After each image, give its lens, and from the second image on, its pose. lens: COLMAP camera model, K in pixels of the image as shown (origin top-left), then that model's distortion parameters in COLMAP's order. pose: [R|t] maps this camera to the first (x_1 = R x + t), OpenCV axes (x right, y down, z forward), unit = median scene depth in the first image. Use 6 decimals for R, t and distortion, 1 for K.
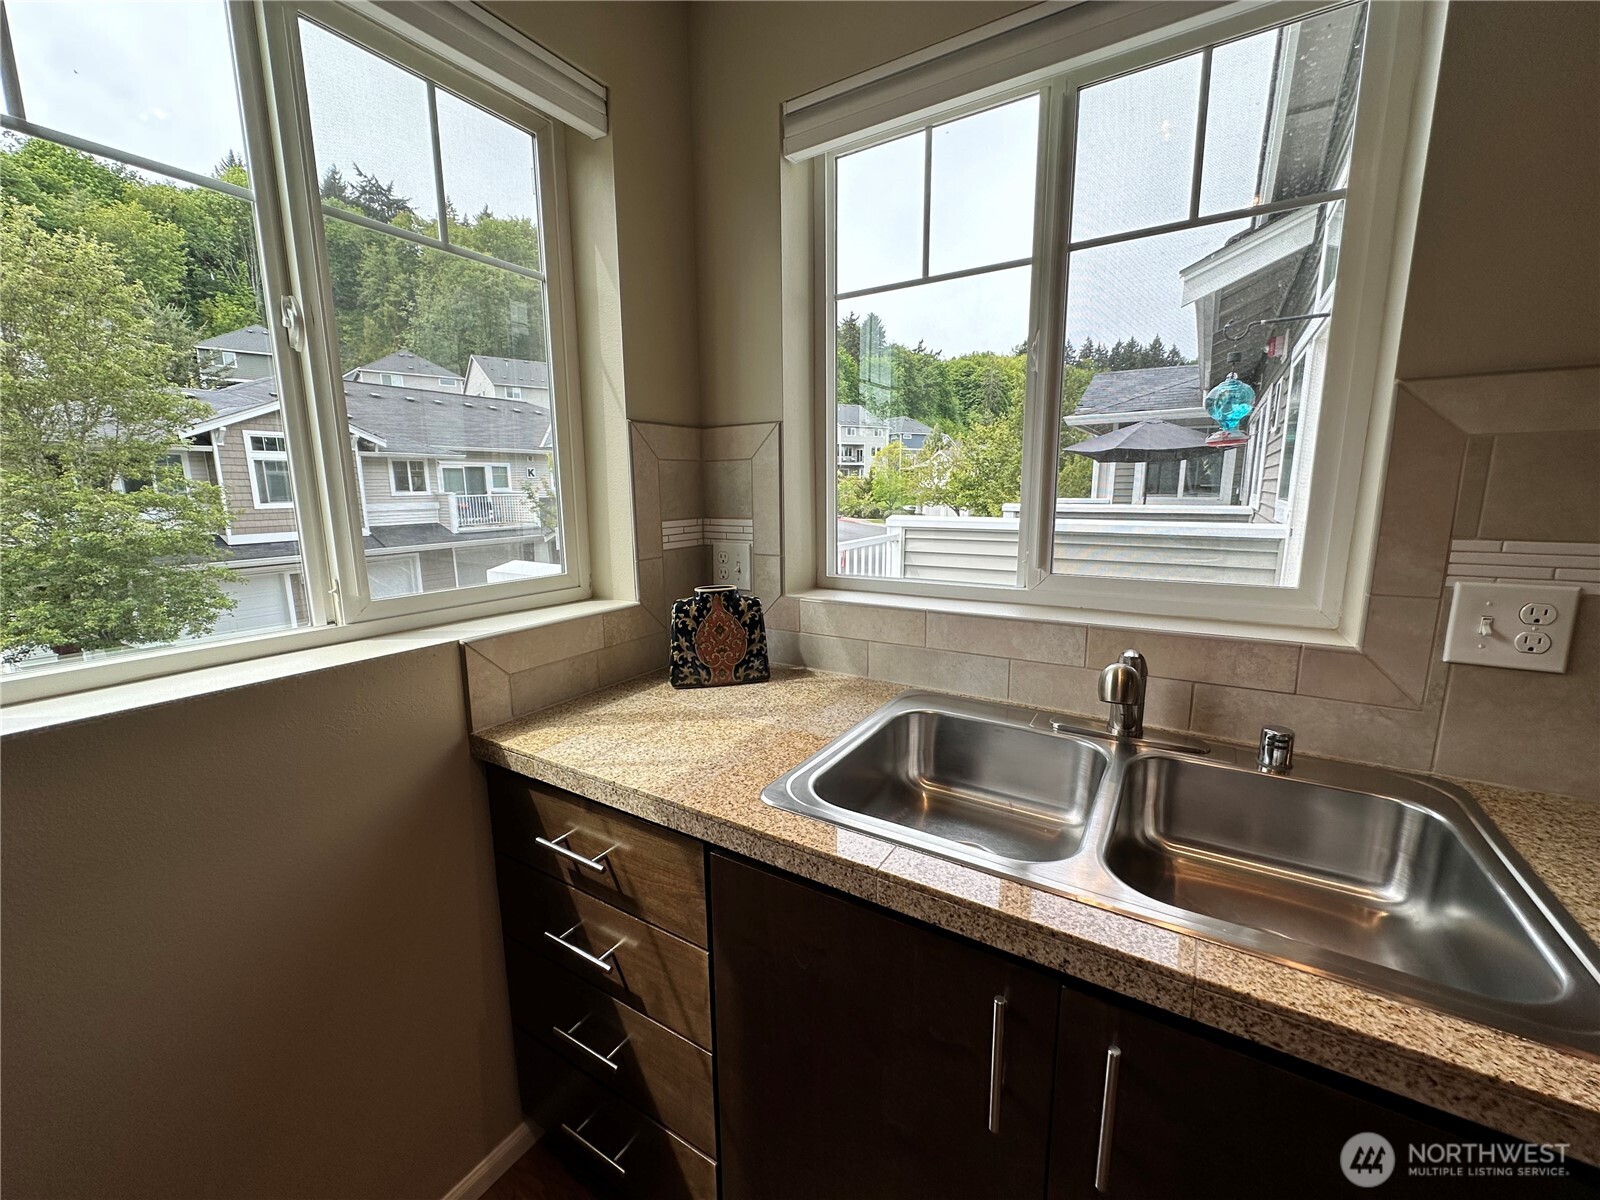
lens RADIAL K [[638.9, 0, 799.3], [0, 638.9, 599.1], [0, 0, 1]] dist [-0.003559, 0.001280]
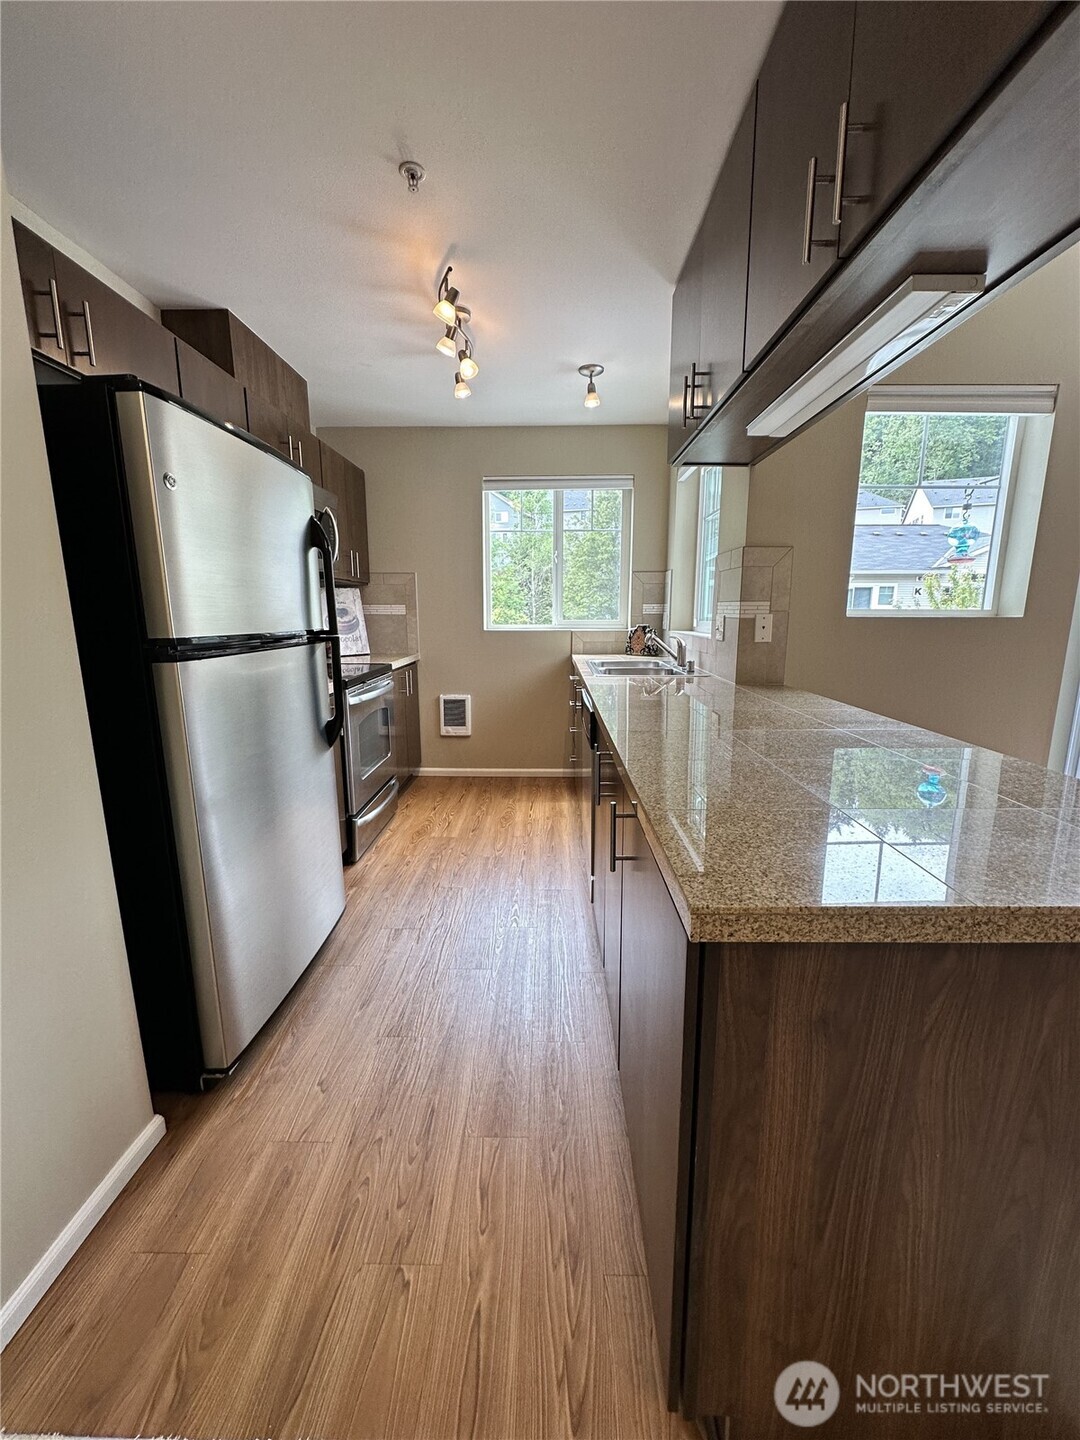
lens RADIAL K [[575.0, 0, 539.8], [0, 575.0, 717.2], [0, 0, 1]] dist [-0.003559, 0.001280]
pose [[0.513070, 0.167742, -0.841797, 0.587028], [-0.153685, 0.982823, 0.102174, 0.062114], [0.844476, 0.076949, 0.530036, -0.248812]]
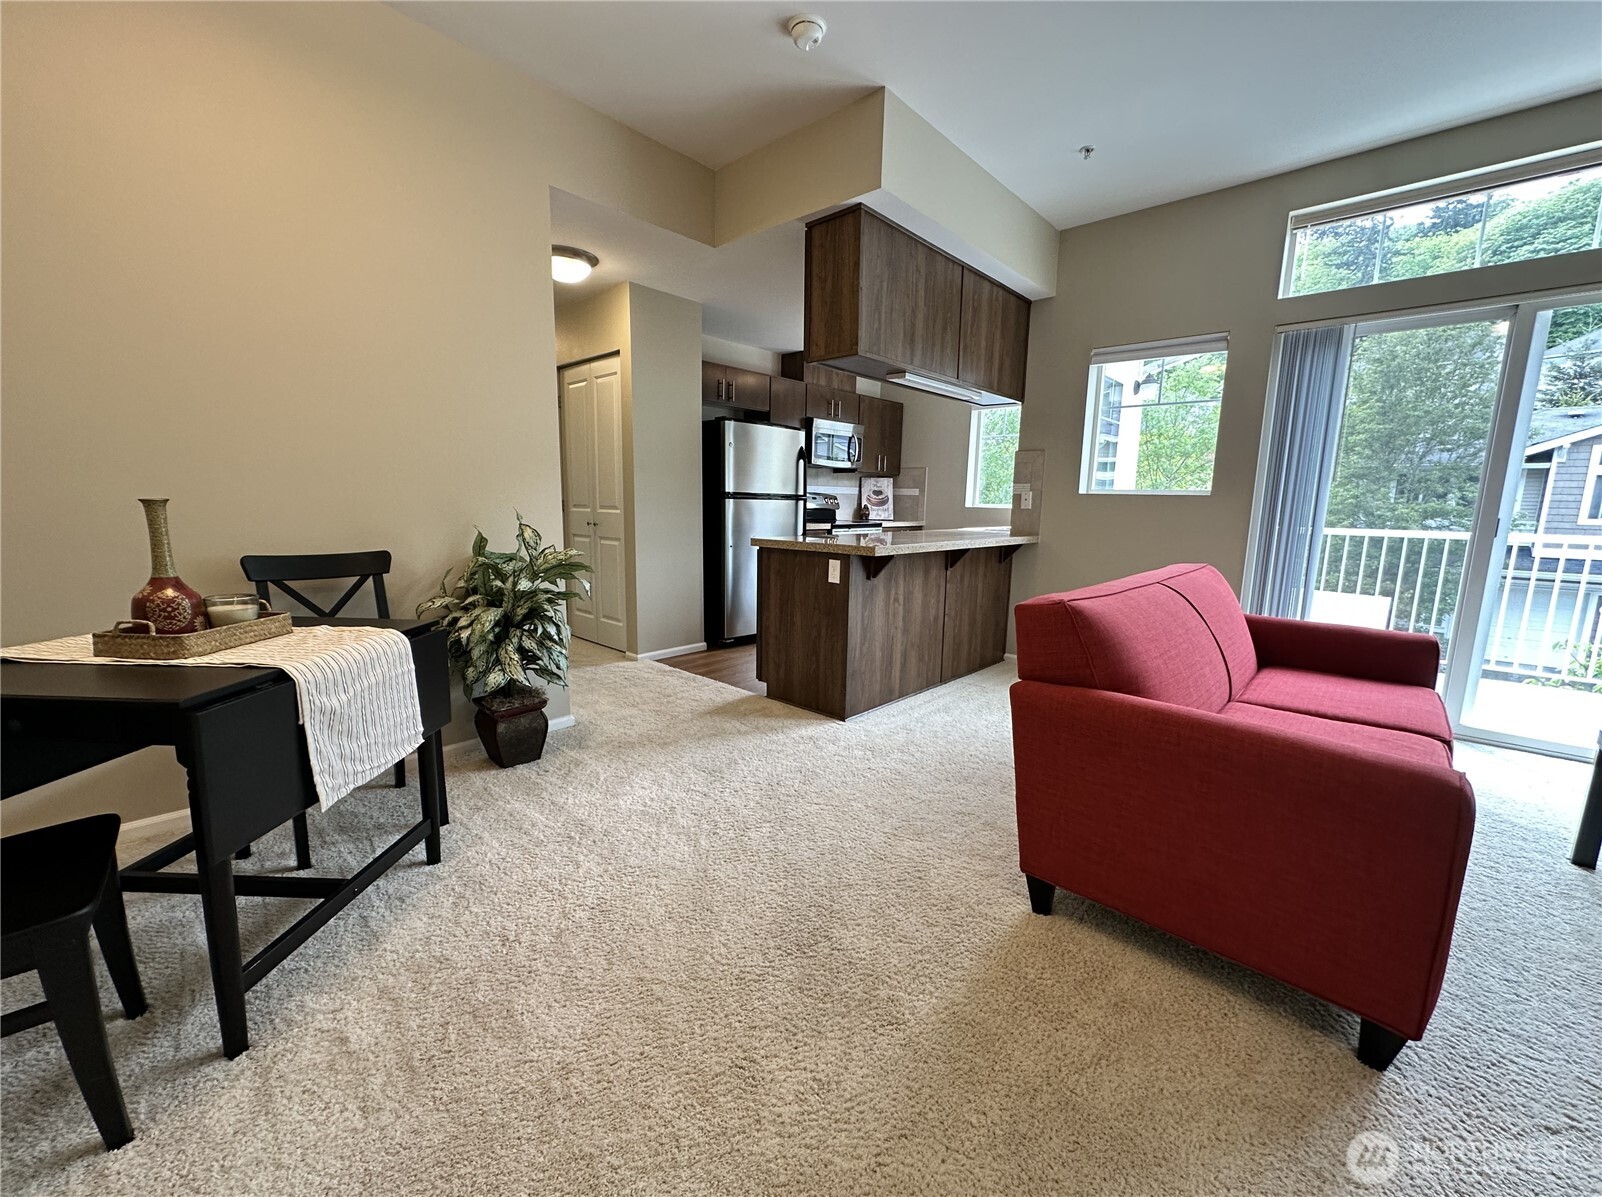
lens RADIAL K [[639.7, 0, 799.3], [0, 639.7, 599.3], [0, 0, 1]] dist [-0.003559, 0.001280]
pose [[-0.185954, 0.158222, -0.969736, 1.204758], [-0.189733, 0.962592, 0.193439, 0.028733], [0.964066, 0.219961, -0.148978, 0.027746]]
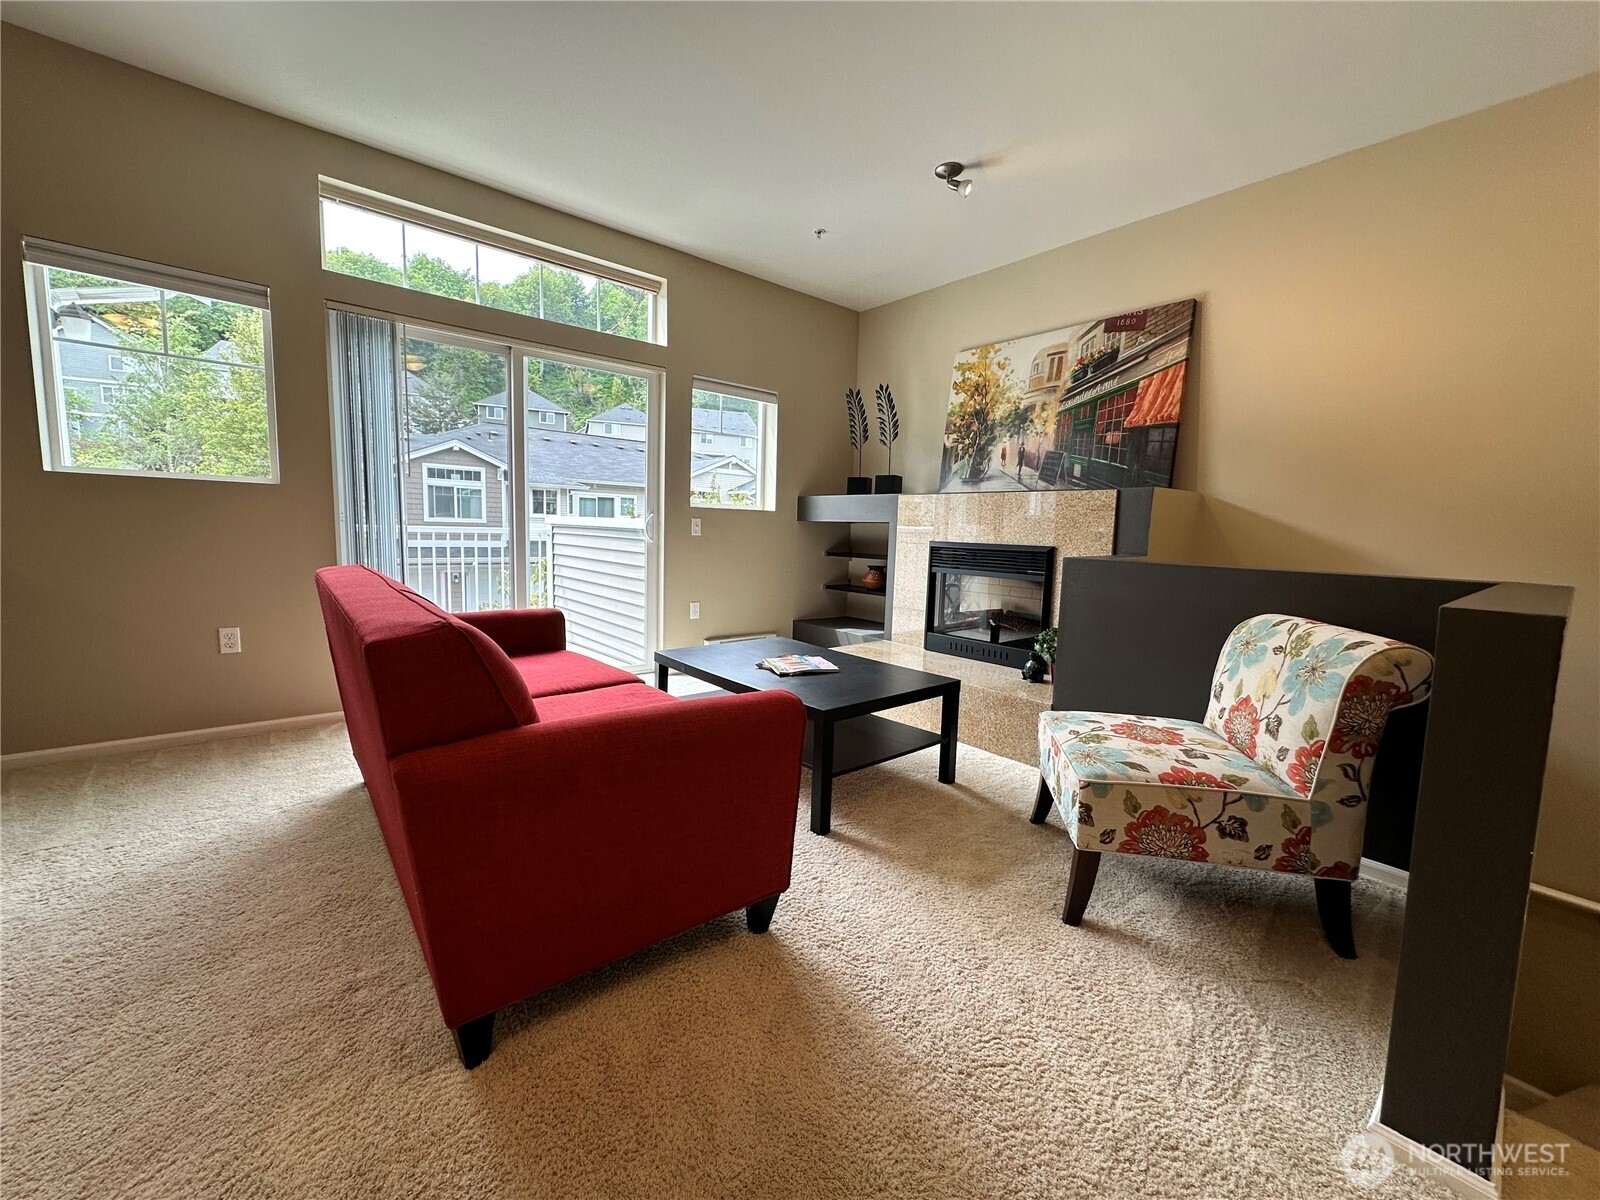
lens RADIAL K [[638.9, 0, 797.7], [0, 638.9, 600.4], [0, 0, 1]] dist [-0.003559, 0.001280]
pose [[0.949887, 0.075278, -0.303394, 1.042717], [-0.095330, 0.994096, -0.051811, 0.060355], [0.297703, 0.078137, 0.951456, -0.074944]]
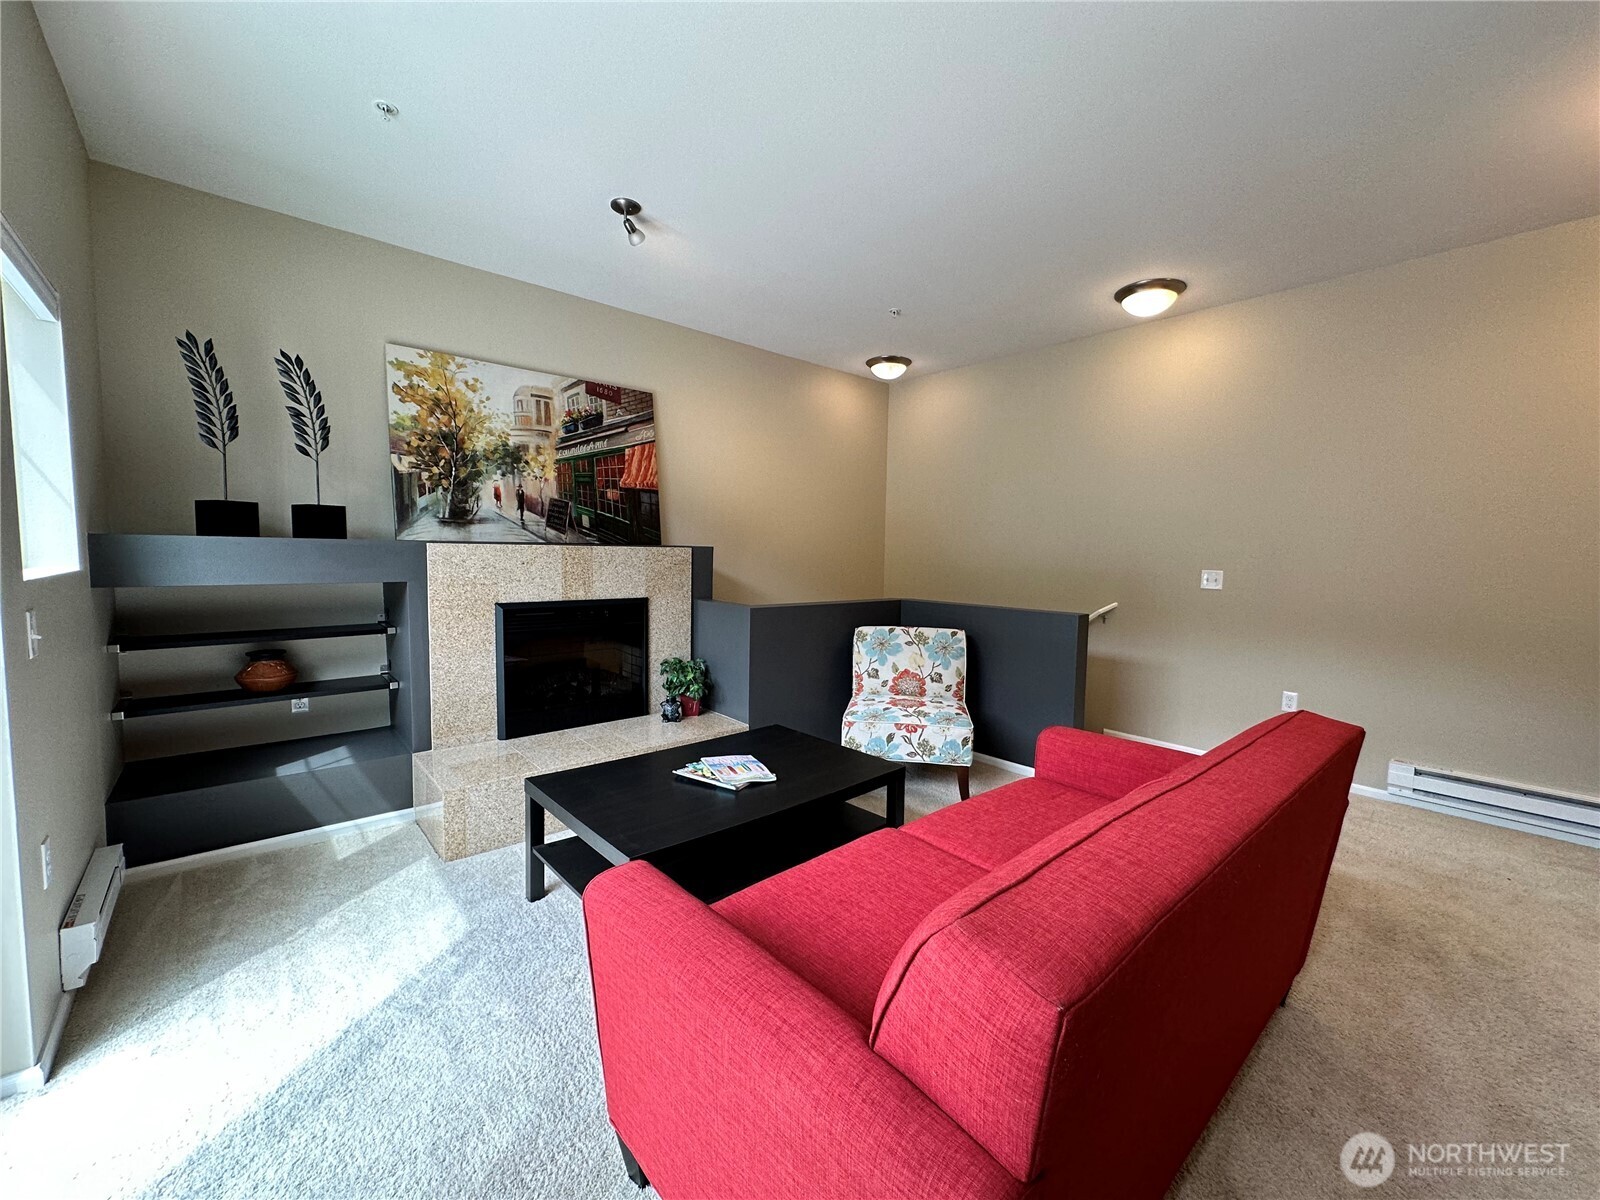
lens RADIAL K [[638.9, 0, 798.6], [0, 638.9, 599.9], [0, 0, 1]] dist [-0.003559, 0.001280]
pose [[0.285029, -0.057907, 0.956768, 0.418856], [0.148380, 0.988807, 0.015642, -0.042514], [-0.946965, 0.137507, 0.290431, 0.273470]]
